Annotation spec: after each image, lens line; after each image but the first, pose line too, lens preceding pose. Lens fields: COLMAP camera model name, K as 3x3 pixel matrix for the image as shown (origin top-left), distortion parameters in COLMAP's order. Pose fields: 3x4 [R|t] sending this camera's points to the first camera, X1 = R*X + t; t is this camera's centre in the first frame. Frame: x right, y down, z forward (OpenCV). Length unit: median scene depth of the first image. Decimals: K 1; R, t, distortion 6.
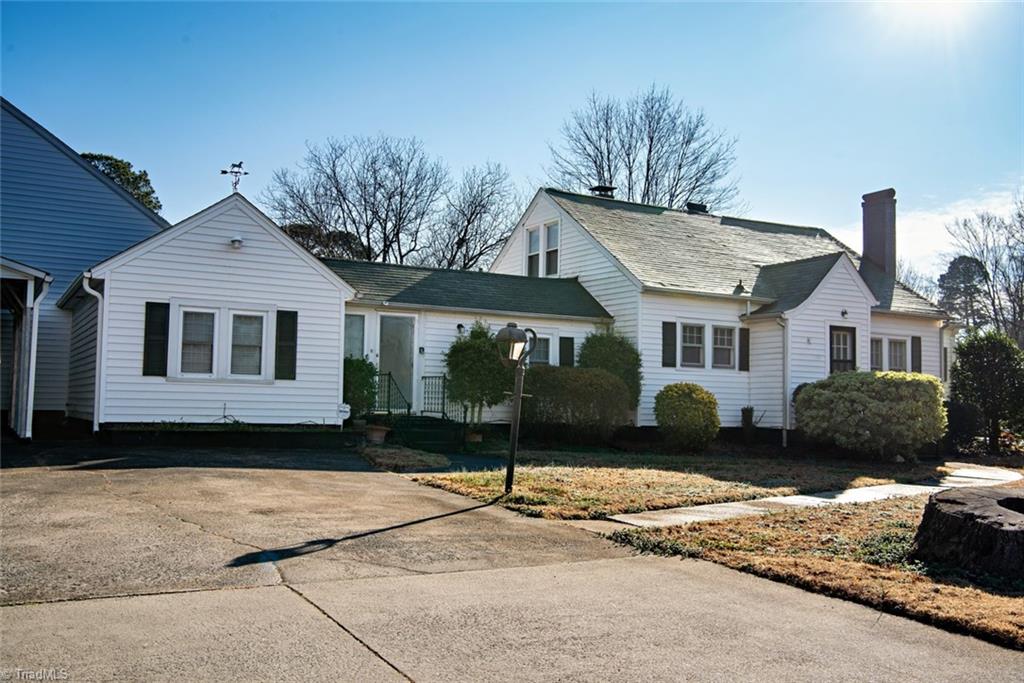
lens RADIAL K [[973.0, 0, 512.0], [0, 973.0, 341.5], [0, 0, 1]] dist [-0.000170, -0.000509]
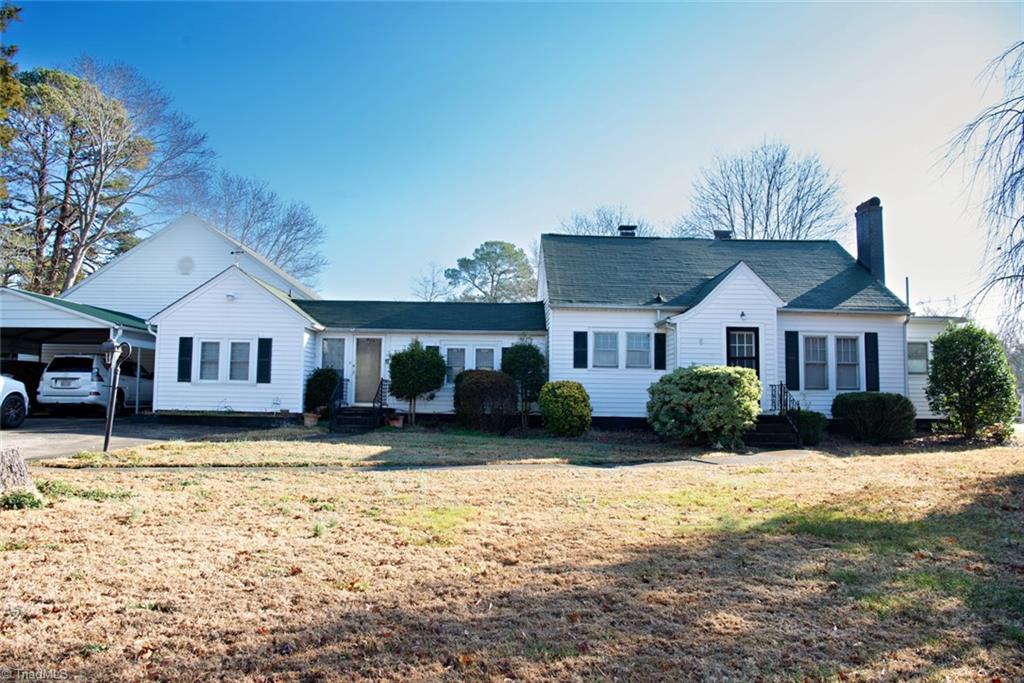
lens RADIAL K [[707.8, 0, 512.0], [0, 707.8, 341.5], [0, 0, 1]] dist [-0.073836, -0.000341]
pose [[0.876700, -0.047819, -0.478655, 0.565625], [0.035259, 0.998758, -0.035199, 0.023124], [0.479743, 0.013981, 0.877297, 0.190585]]
